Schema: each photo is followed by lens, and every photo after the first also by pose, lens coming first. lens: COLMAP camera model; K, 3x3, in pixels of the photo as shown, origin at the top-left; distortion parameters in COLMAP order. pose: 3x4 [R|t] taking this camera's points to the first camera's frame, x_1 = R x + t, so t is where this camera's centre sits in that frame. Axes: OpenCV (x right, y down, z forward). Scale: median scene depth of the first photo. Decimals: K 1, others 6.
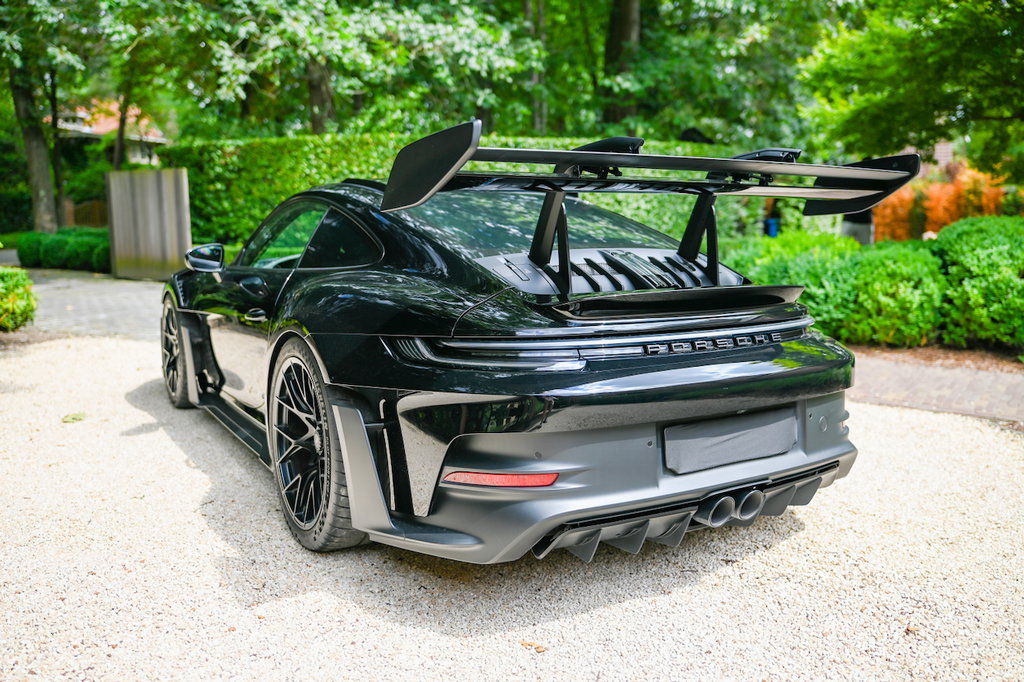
lens RADIAL K [[822.2, 0, 510.3], [0, 822.2, 337.1], [0, 0, 1]] dist [-0.007383, -0.017006]
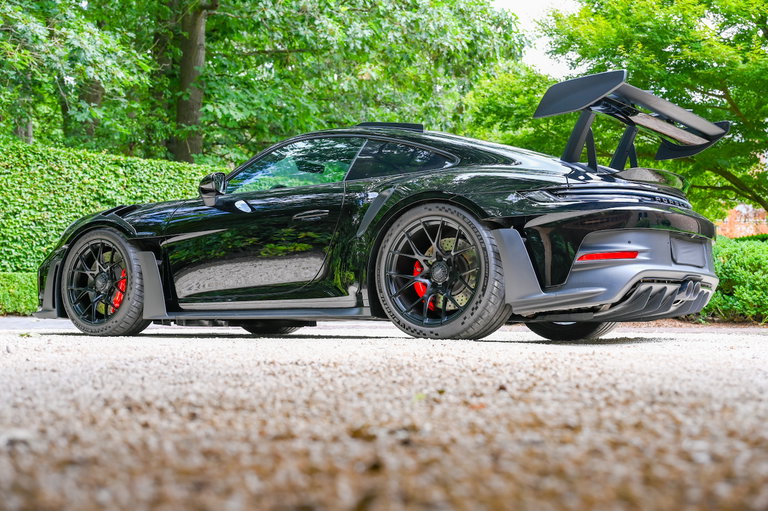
lens RADIAL K [[1164.0, 0, 384.0], [0, 1164.0, 255.5], [0, 0, 1]] dist [0.004098, 0.026978]
pose [[0.905249, 0.028754, 0.423907, -1.201631], [0.055630, 0.981097, -0.185346, 0.474790], [-0.421224, 0.191366, 0.886538, -0.855342]]
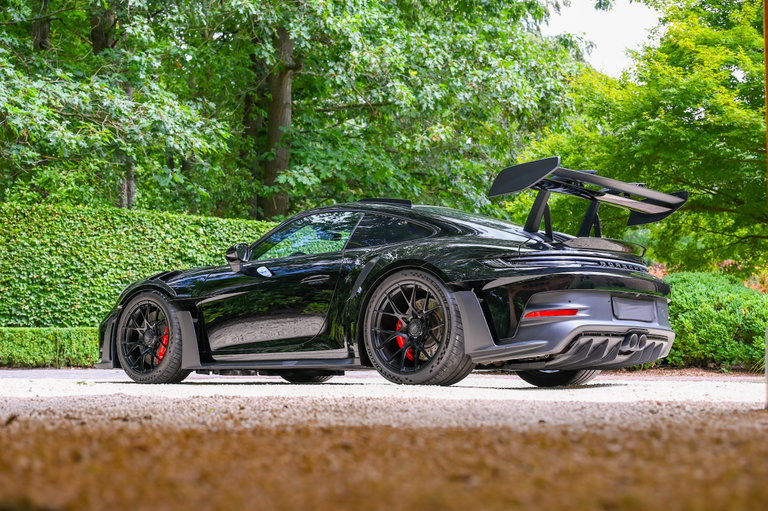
lens RADIAL K [[1225.7, 0, 384.0], [0, 1225.7, 255.5], [0, 0, 1]] dist [0.007702, -0.044270]
pose [[0.944878, 0.033494, 0.325706, -1.138234], [0.044613, 0.972307, -0.229411, 0.566417], [-0.324370, 0.231297, 0.917216, -1.437473]]
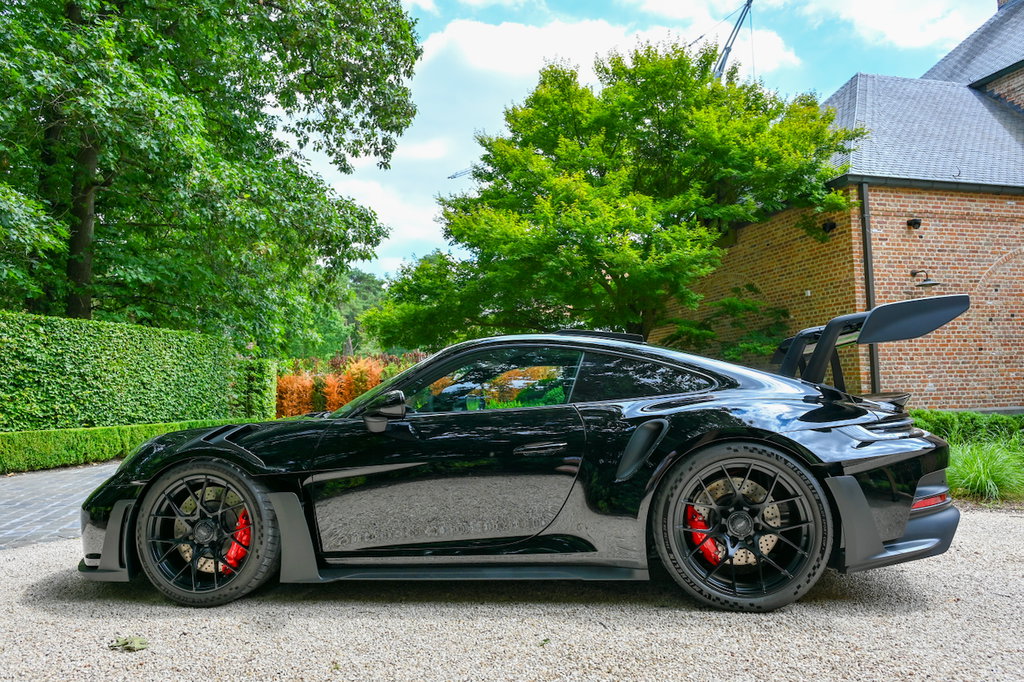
lens RADIAL K [[723.6, 0, 506.0], [0, 723.6, 342.6], [0, 0, 1]] dist [-0.002200, 0.000069]
pose [[0.640034, 0.045380, 0.767005, -1.286937], [0.137217, 0.975455, -0.172215, -0.004904], [-0.755995, 0.215470, 0.618098, 0.503365]]
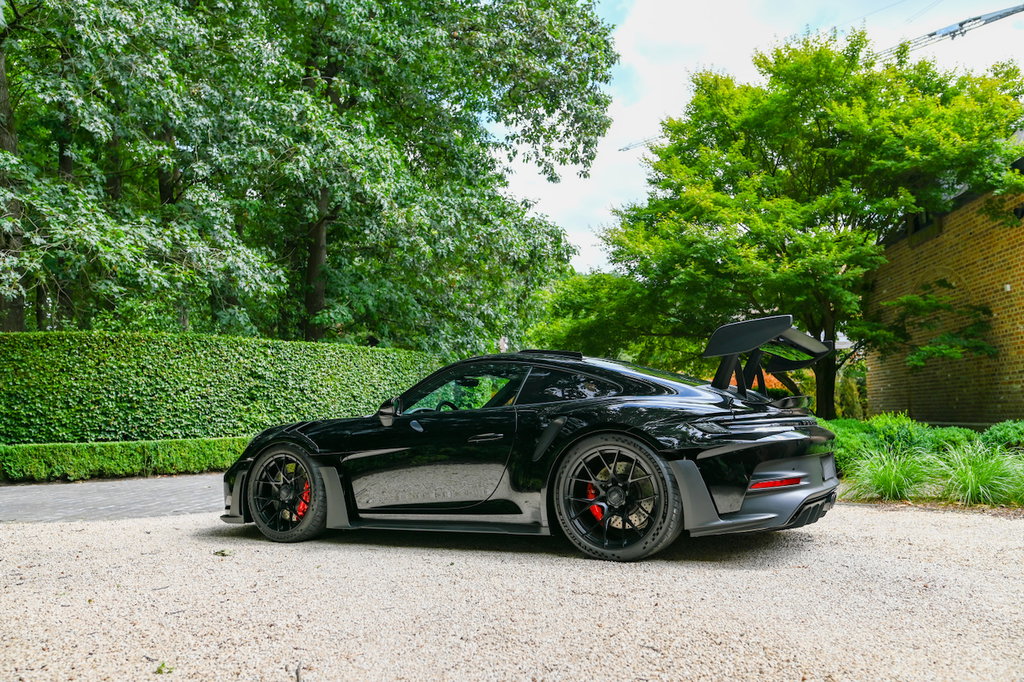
lens RADIAL K [[822.2, 0, 510.3], [0, 822.2, 337.1], [0, 0, 1]] dist [-0.007383, -0.017006]
pose [[0.864834, 0.033332, 0.500951, -1.221501], [0.095176, 0.968816, -0.228773, 0.168166], [-0.492955, 0.245529, 0.834692, -0.358505]]
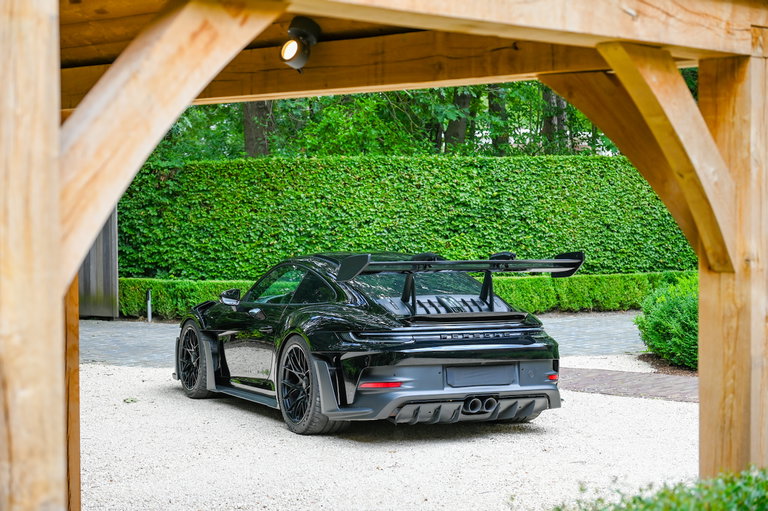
lens RADIAL K [[1554.8, 0, 384.0], [0, 1554.8, 255.5], [0, 0, 1]] dist [-0.004028, -0.015975]
pose [[0.993480, 0.000800, -0.114004, 0.414513], [-0.013860, 0.993406, -0.113806, 0.241715], [0.113161, 0.114644, 0.986940, -2.886773]]
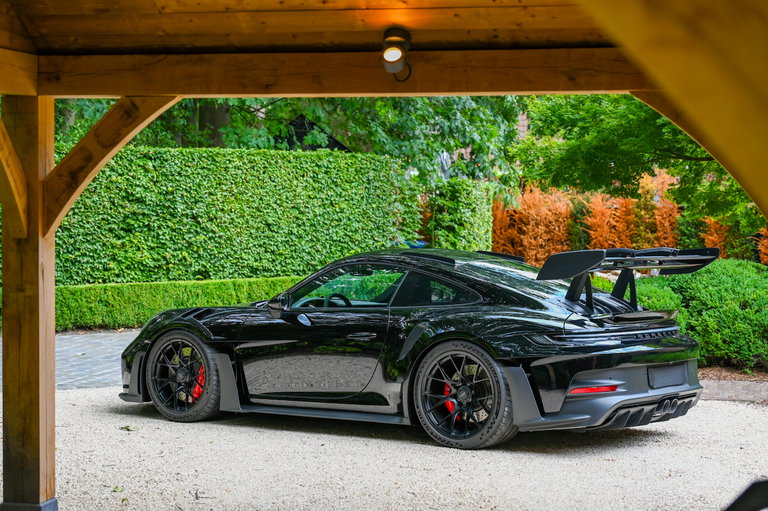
lens RADIAL K [[1690.9, 0, 401.4], [0, 1690.9, 256.4], [0, 0, 1]] dist [0.013247, -0.102938]
pose [[0.920415, -0.003695, 0.390925, -1.848587], [0.049999, 0.992856, -0.108336, 0.219401], [-0.387732, 0.119260, 0.914025, -2.516508]]
